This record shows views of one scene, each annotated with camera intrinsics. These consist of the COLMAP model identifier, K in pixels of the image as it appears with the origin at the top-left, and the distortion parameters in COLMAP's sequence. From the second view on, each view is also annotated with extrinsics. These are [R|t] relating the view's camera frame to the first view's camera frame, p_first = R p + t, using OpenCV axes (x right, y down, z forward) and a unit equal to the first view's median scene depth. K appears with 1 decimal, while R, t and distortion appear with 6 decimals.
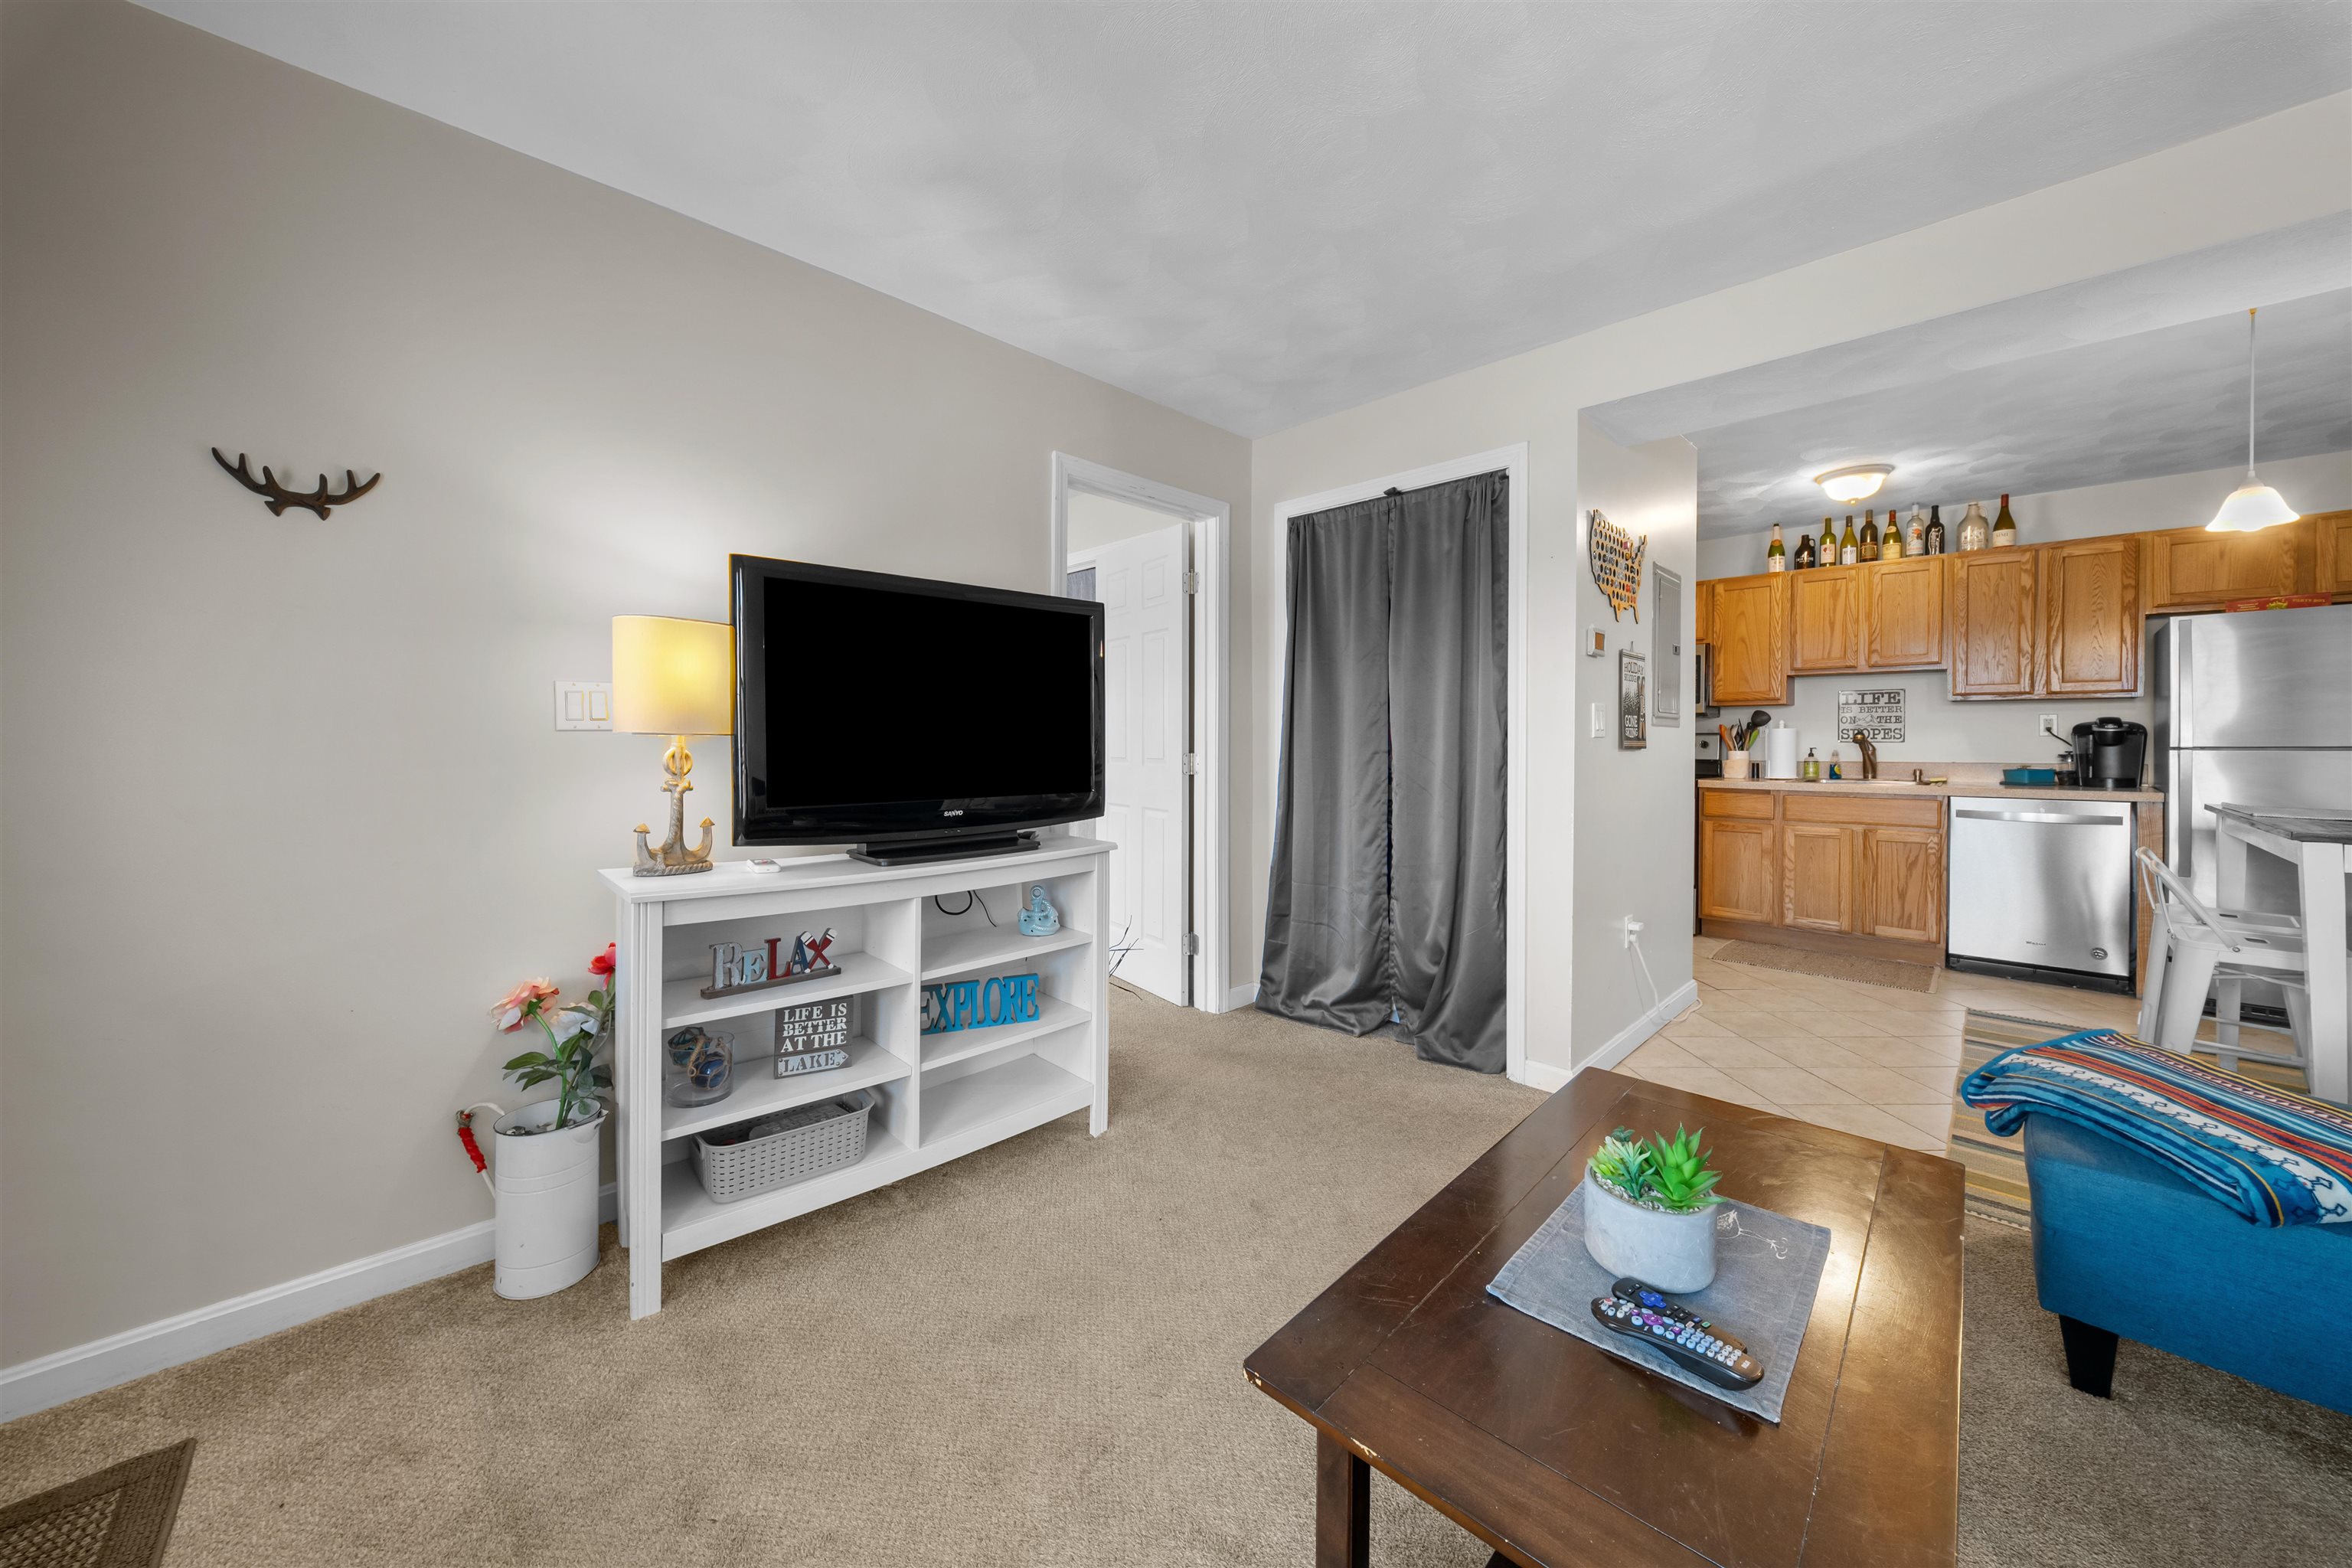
lens RADIAL K [[845.1, 0, 1167.0], [0, 845.1, 754.0], [0, 0, 1]] dist [-0.001096, -0.004462]
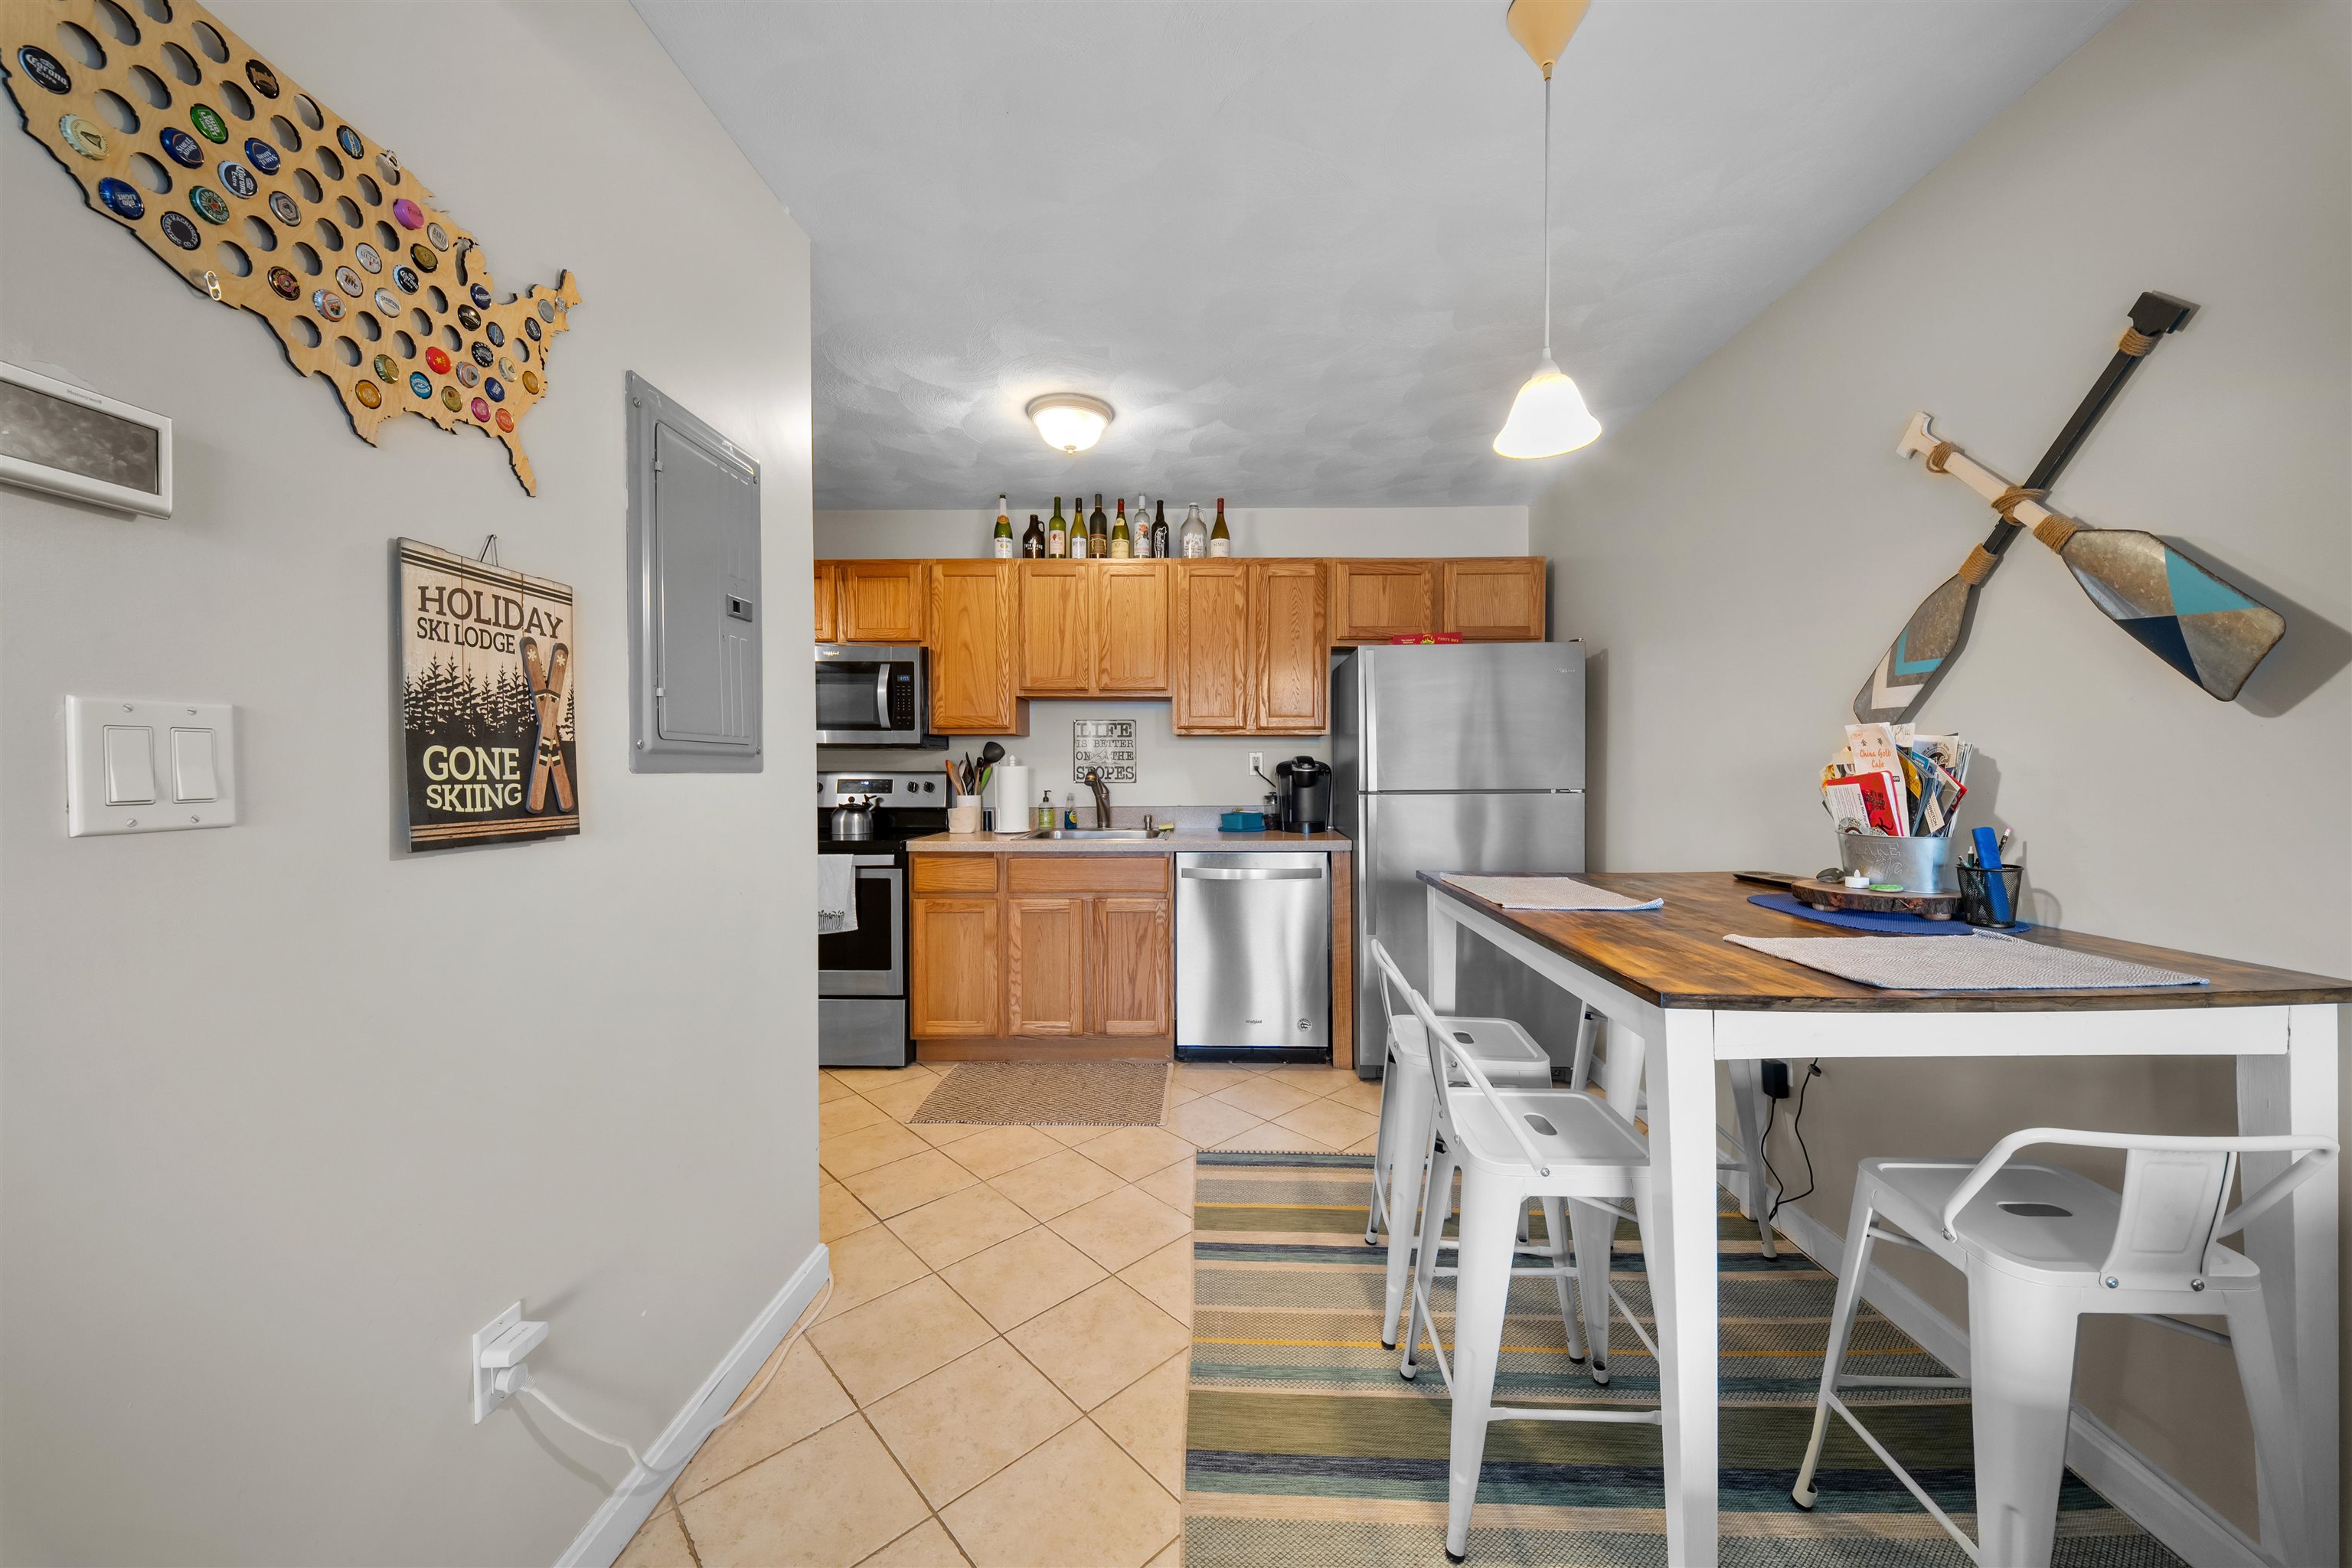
lens RADIAL K [[834.9, 0, 1186.9], [0, 834.9, 774.9], [0, 0, 1]] dist [-0.001084, -0.000275]
pose [[0.726394, -0.007133, 0.687241, 0.360611], [0.012448, 0.999919, -0.002778, -0.020196], [-0.687165, 0.010573, 0.726424, 0.381688]]
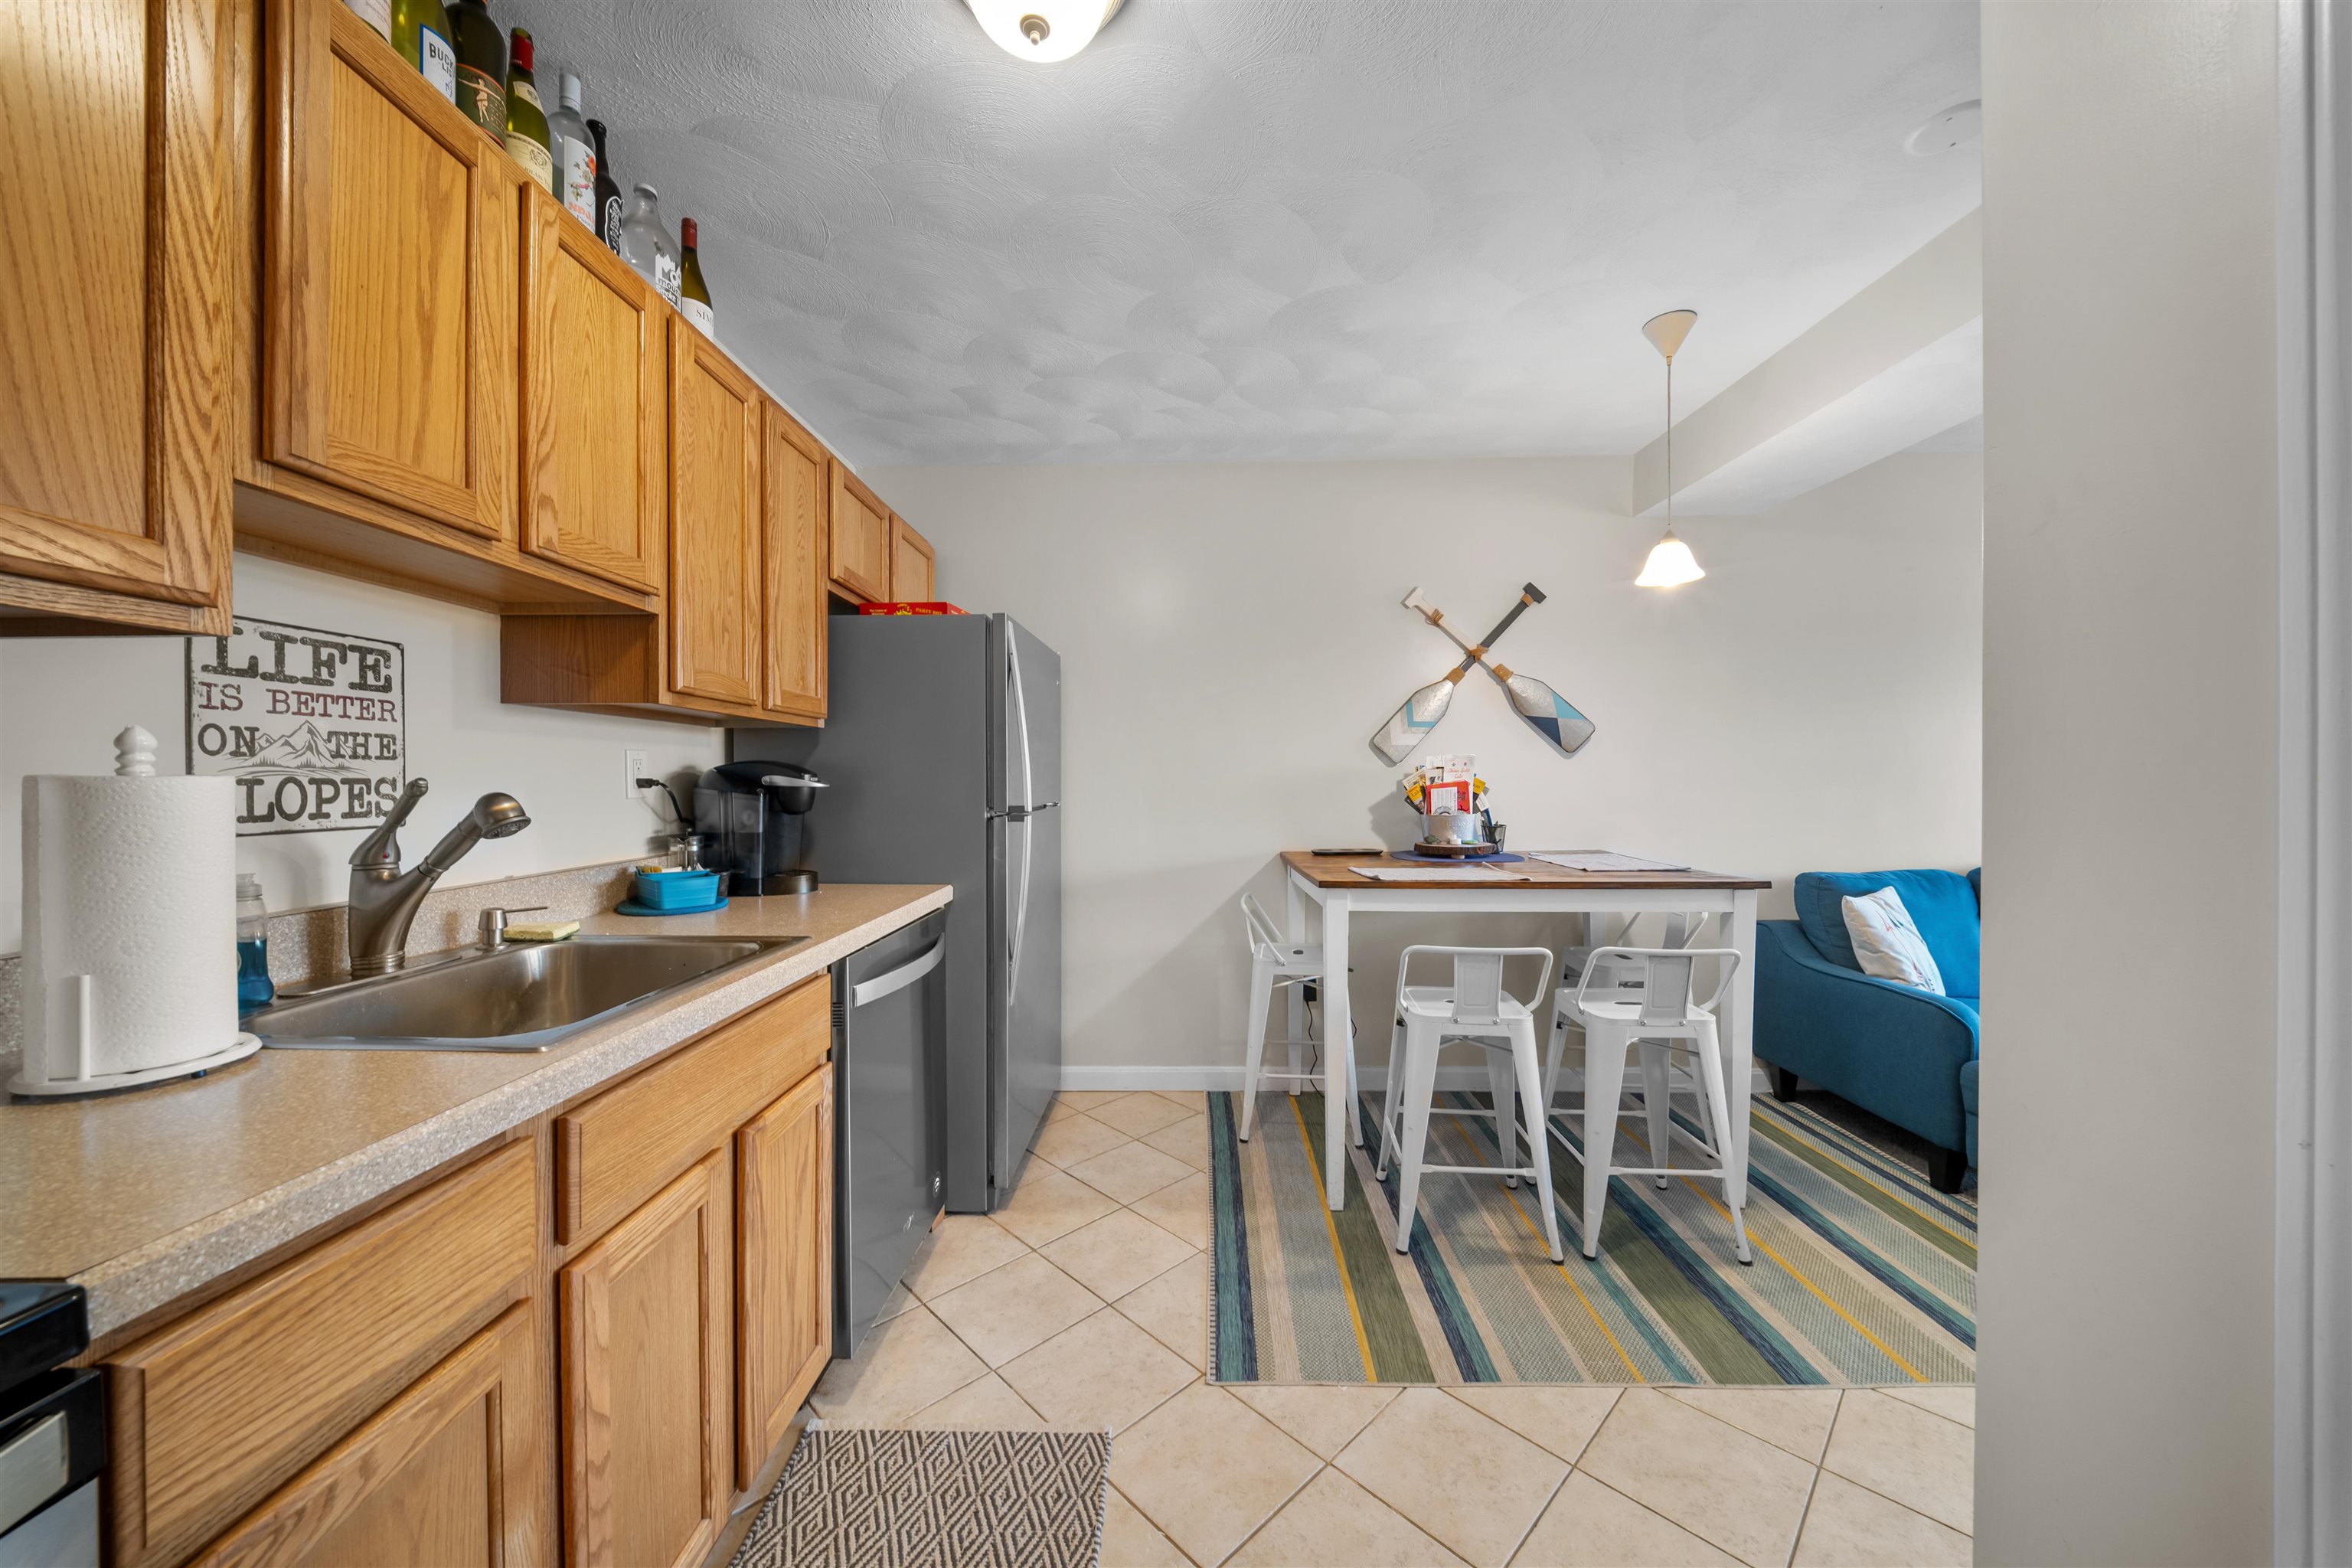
lens RADIAL K [[815.8, 0, 1176.0], [0, 815.8, 784.0], [0, 0, 1]] dist [0.007149, -0.007359]
pose [[-0.694913, -0.001934, 0.719091, 0.515392], [0.015037, 0.999739, 0.017219, -0.031160], [-0.718937, 0.022779, -0.694702, 1.064354]]
